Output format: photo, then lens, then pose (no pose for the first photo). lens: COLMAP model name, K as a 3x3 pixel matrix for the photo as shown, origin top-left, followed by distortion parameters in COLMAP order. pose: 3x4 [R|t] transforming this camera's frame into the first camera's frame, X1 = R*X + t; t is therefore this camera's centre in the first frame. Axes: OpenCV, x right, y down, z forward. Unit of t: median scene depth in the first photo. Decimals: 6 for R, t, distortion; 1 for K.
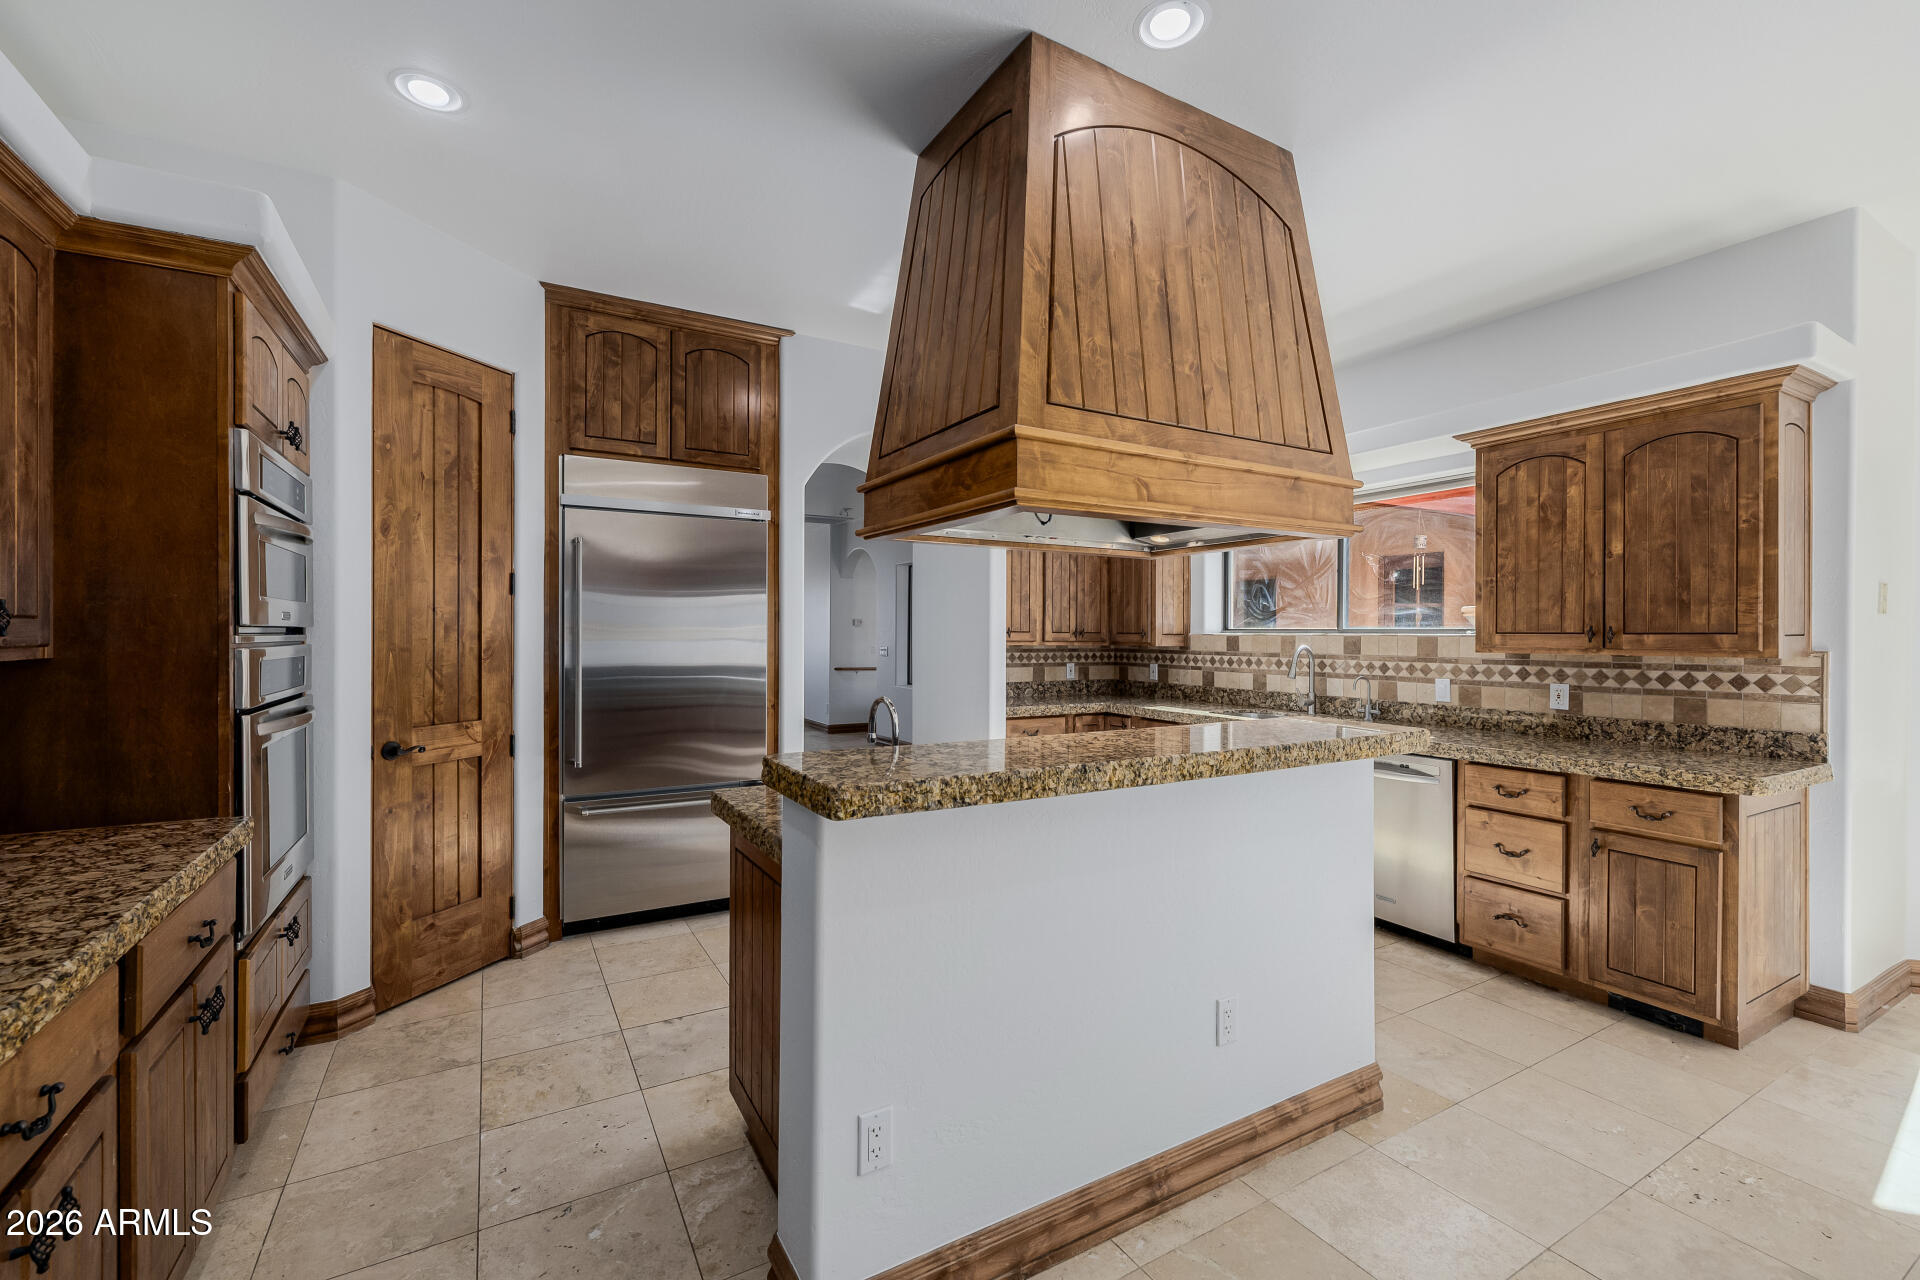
lens RADIAL K [[809.0, 0, 954.7], [0, 809.0, 636.0], [0, 0, 1]] dist [0.002449, 0.000410]
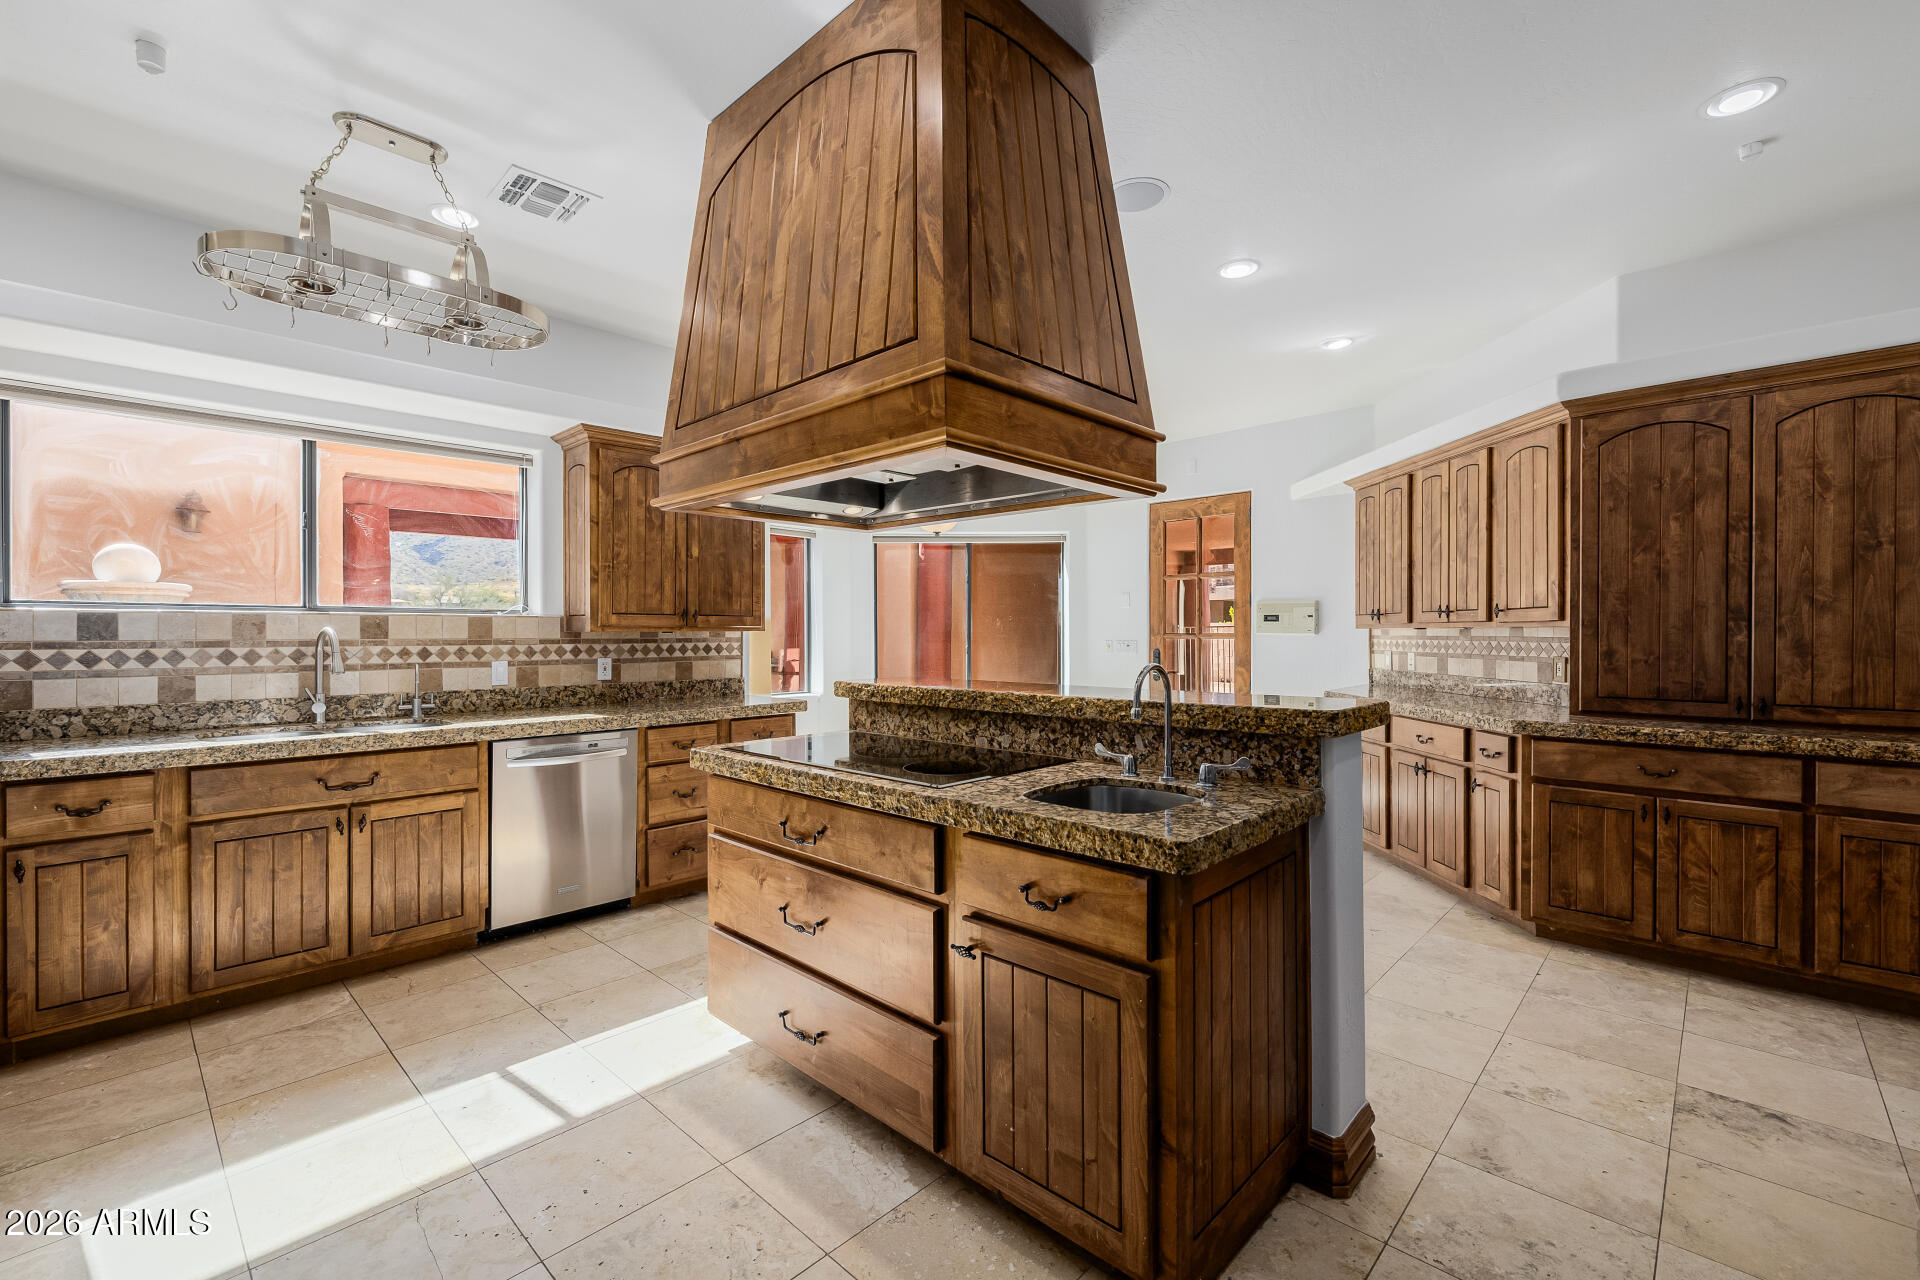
lens RADIAL K [[819.9, 0, 945.8], [0, 819.9, 634.6], [0, 0, 1]] dist [0.013813, 0.000123]
pose [[-0.271799, -0.005076, 0.962341, -0.577384], [0.003940, 0.999972, 0.006387, 0.020915], [-0.962346, 0.005527, -0.271771, 0.917777]]
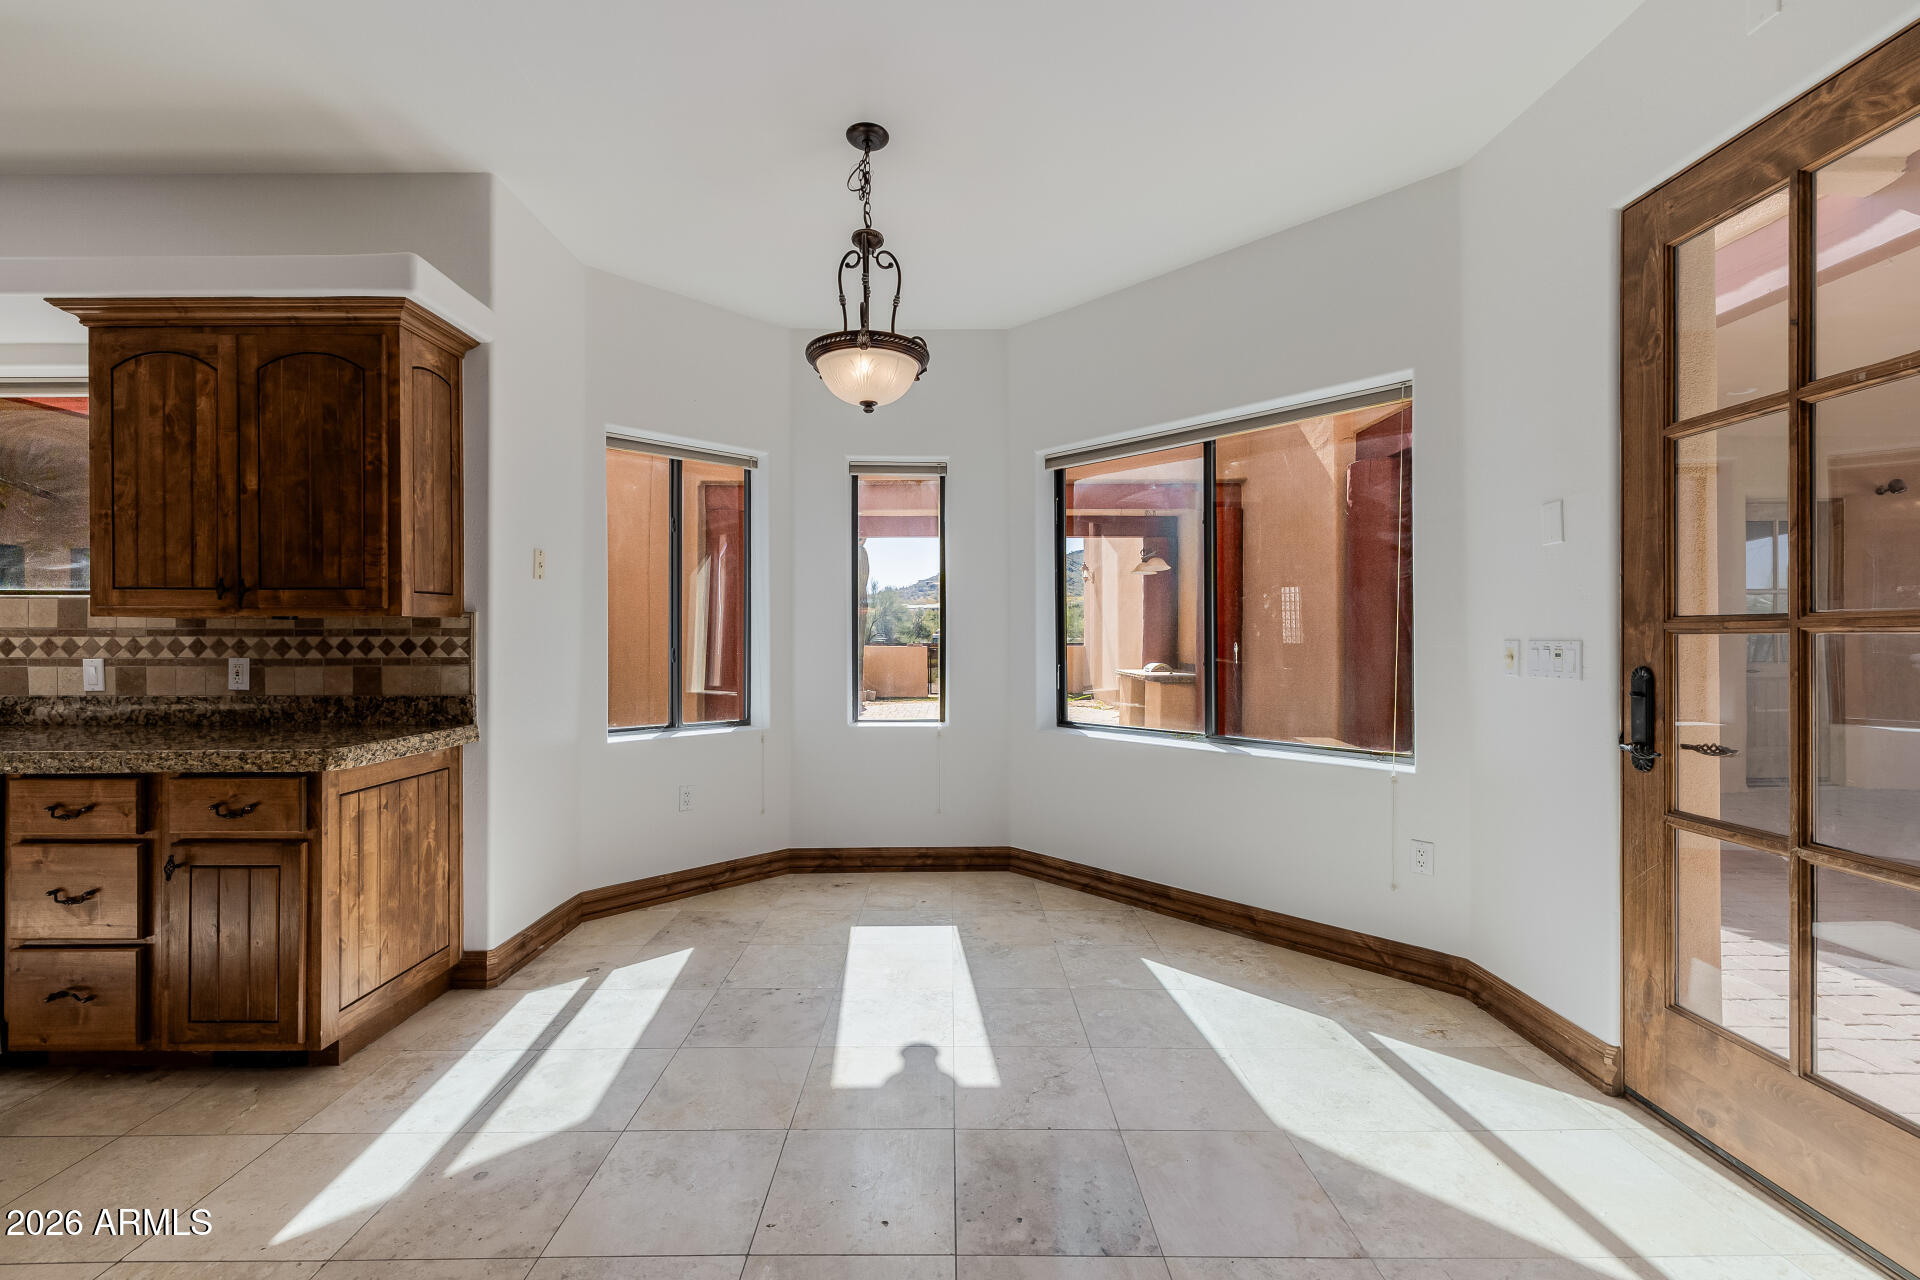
lens RADIAL K [[809.0, 0, 954.7], [0, 809.0, 636.0], [0, 0, 1]] dist [0.002449, 0.000410]
pose [[0.502408, -0.002848, 0.864626, 0.446987], [0.005401, 0.999985, 0.000156, 0.044833], [-0.864614, 0.004592, 0.502416, -0.003724]]
